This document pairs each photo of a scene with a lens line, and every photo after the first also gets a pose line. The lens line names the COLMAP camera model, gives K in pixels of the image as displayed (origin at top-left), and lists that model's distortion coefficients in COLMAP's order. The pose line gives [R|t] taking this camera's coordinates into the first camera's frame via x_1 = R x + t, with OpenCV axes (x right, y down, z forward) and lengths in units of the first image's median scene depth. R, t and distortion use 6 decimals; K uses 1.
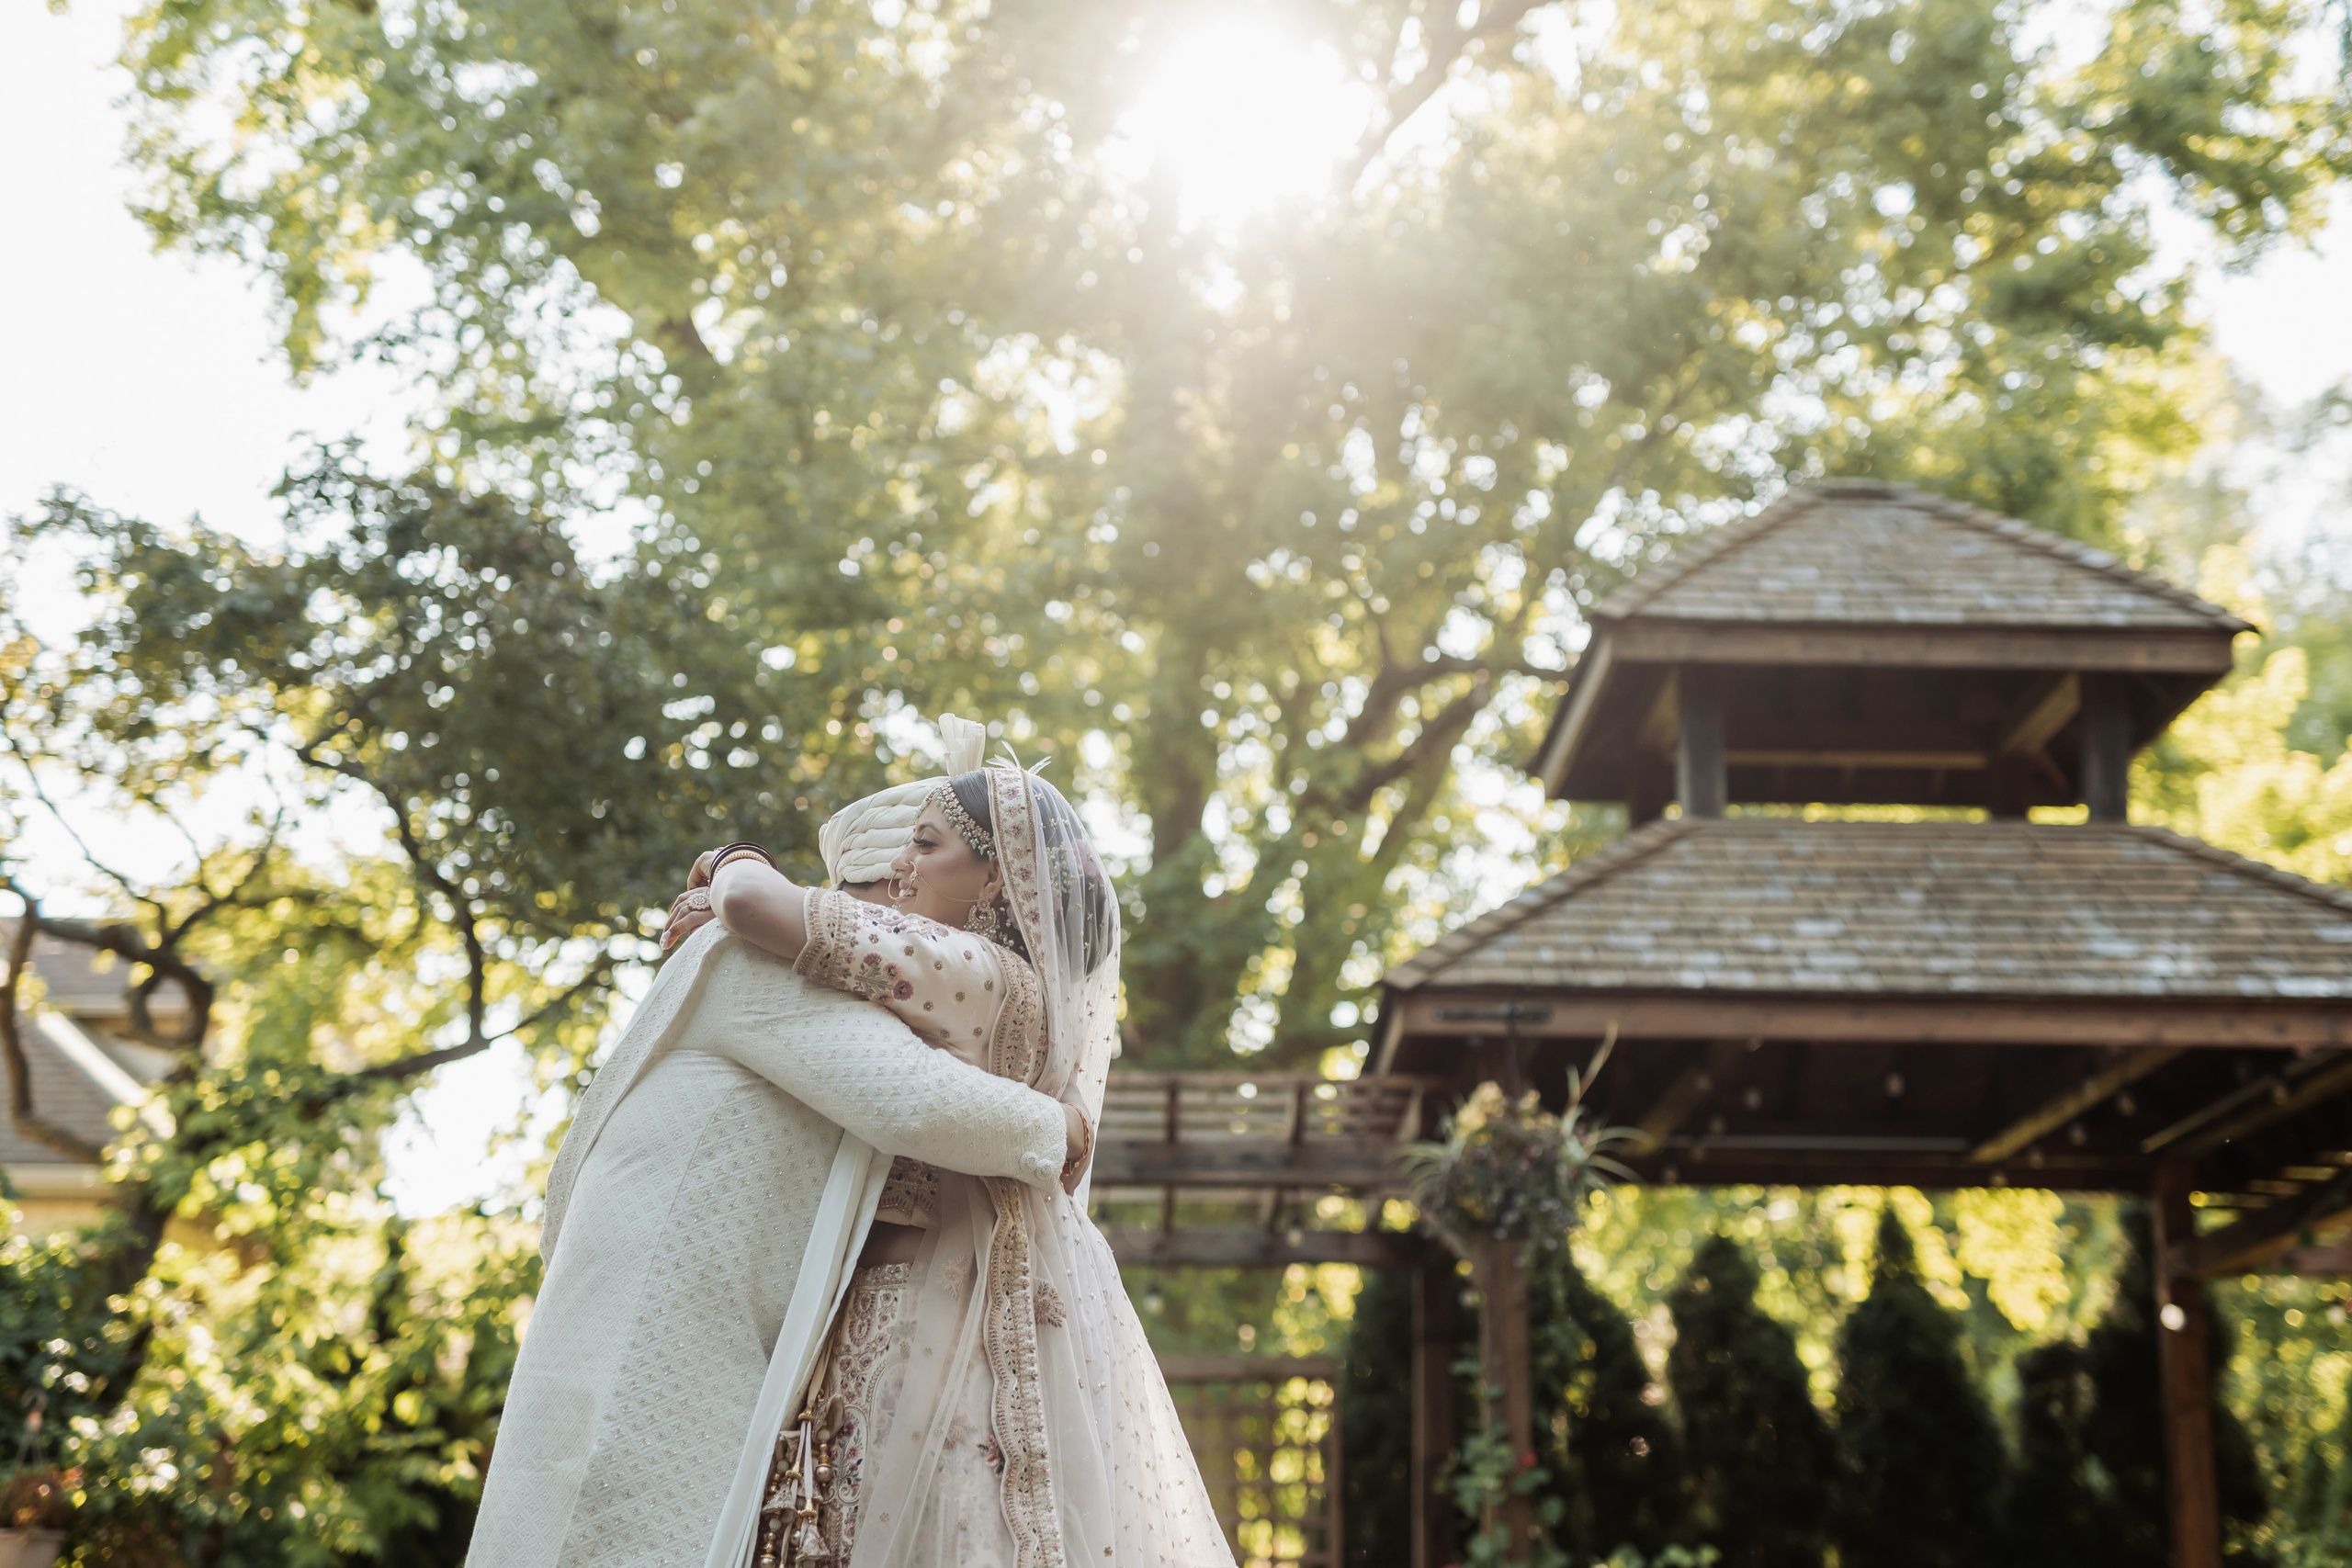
lens RADIAL K [[3604.4, 0, 1176.0], [0, 3604.4, 784.0], [0, 0, 1]] dist [-0.016477, -0.076410]
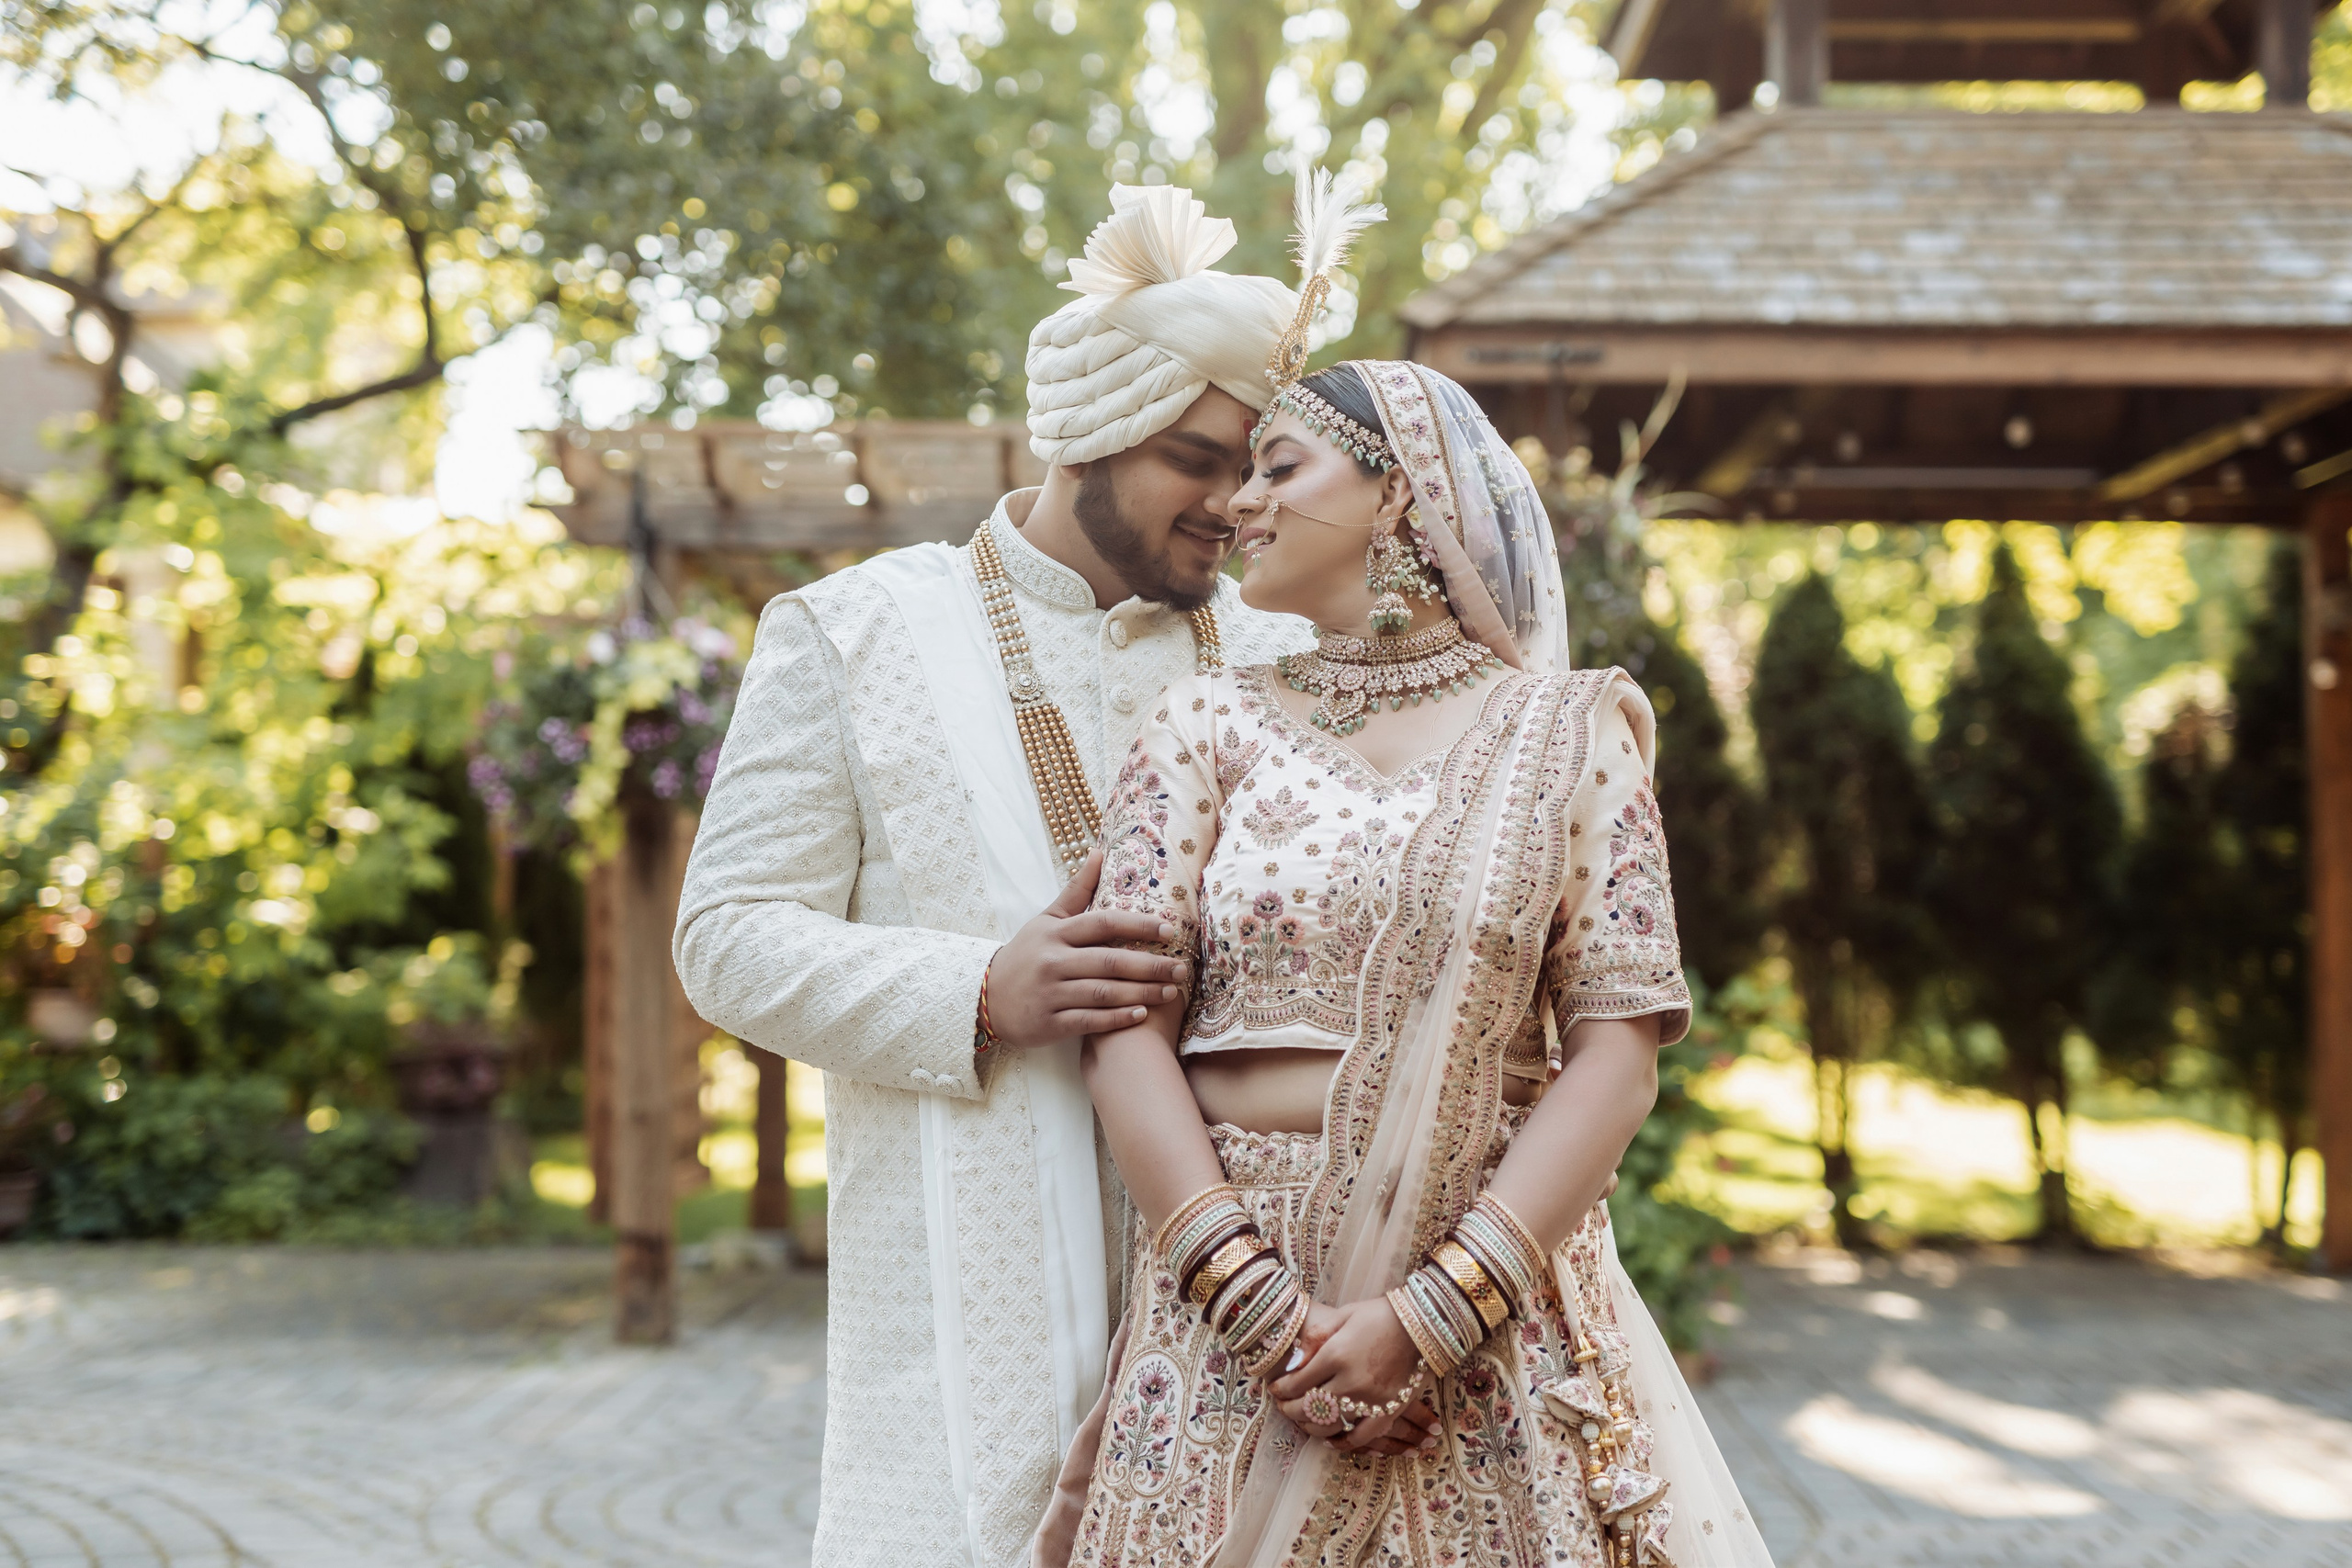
lens RADIAL K [[3462.4, 0, 1176.0], [0, 3462.4, 784.0], [0, 0, 1]] dist [-0.014202, -0.033340]
pose [[0.999306, -0.006386, -0.036692, 0.027767], [0.013955, 0.977622, 0.209907, -0.006720], [0.034531, -0.210273, 0.977033, 0.161574]]
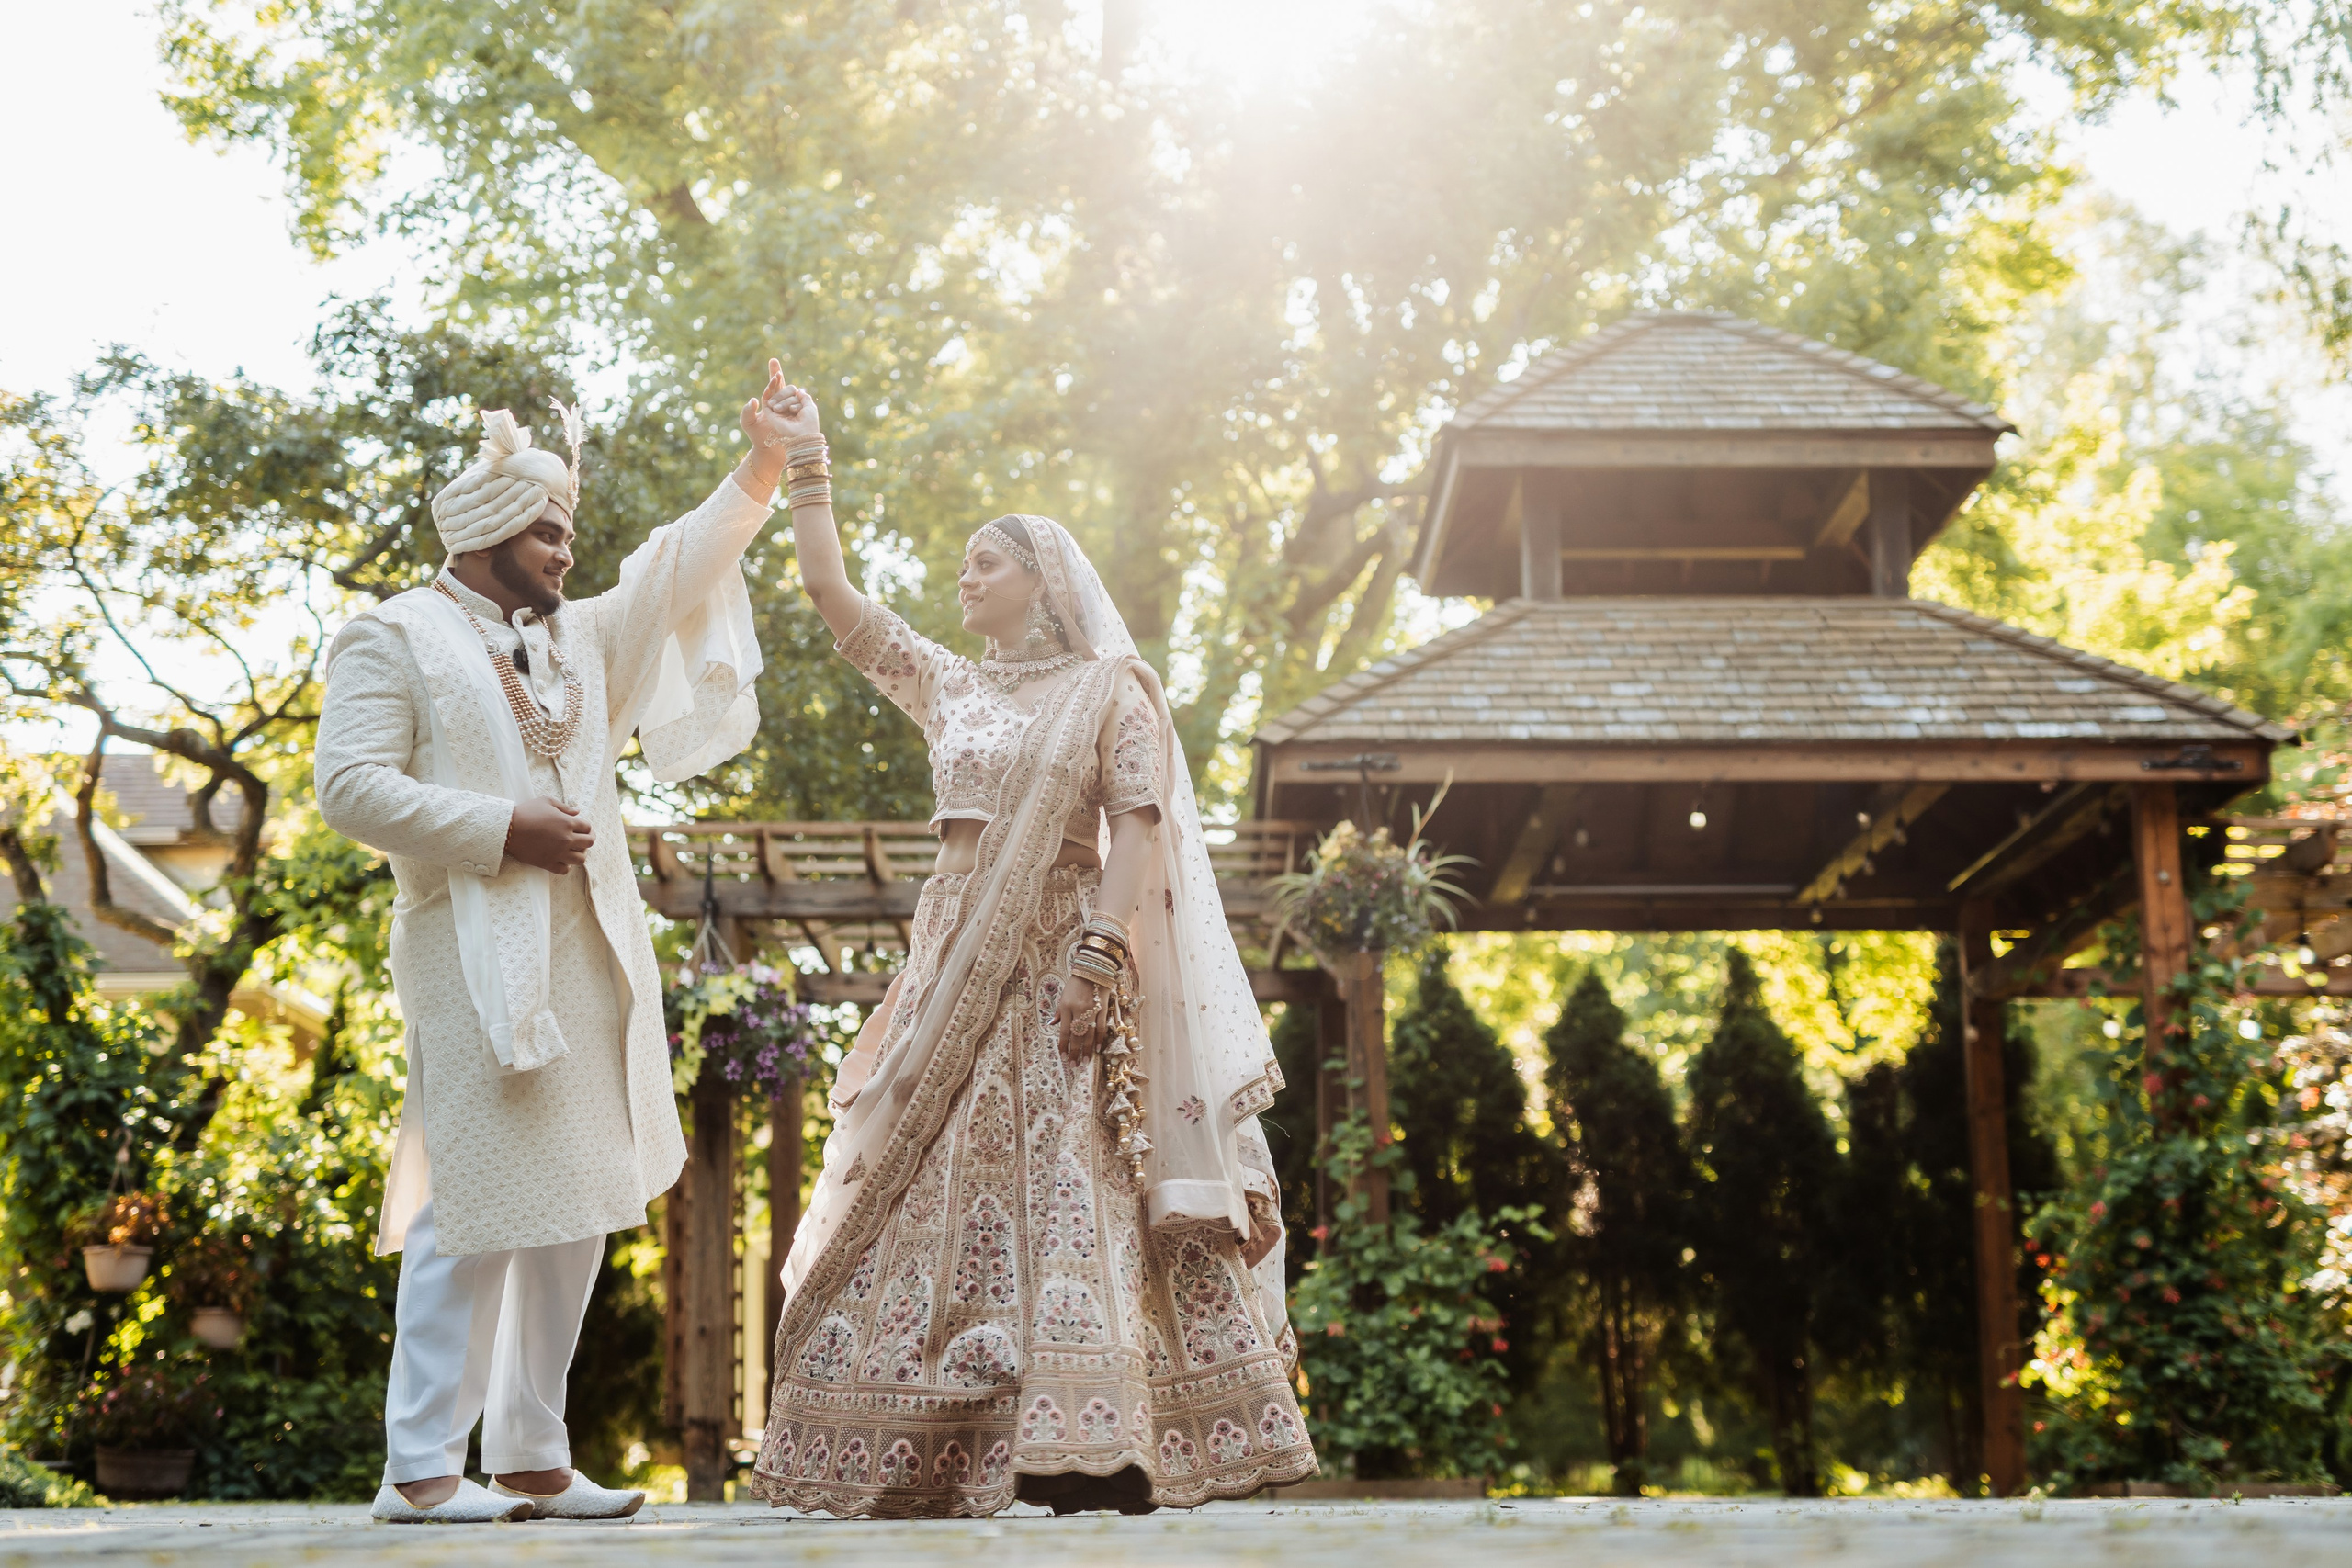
lens RADIAL K [[3604.4, 0, 1176.0], [0, 3604.4, 784.0], [0, 0, 1]] dist [-0.016477, -0.076410]
pose [[0.999810, -0.017014, -0.009544, 0.034531], [0.017348, 0.999198, 0.036099, 0.022011], [0.008922, -0.036257, 0.999303, -0.151227]]
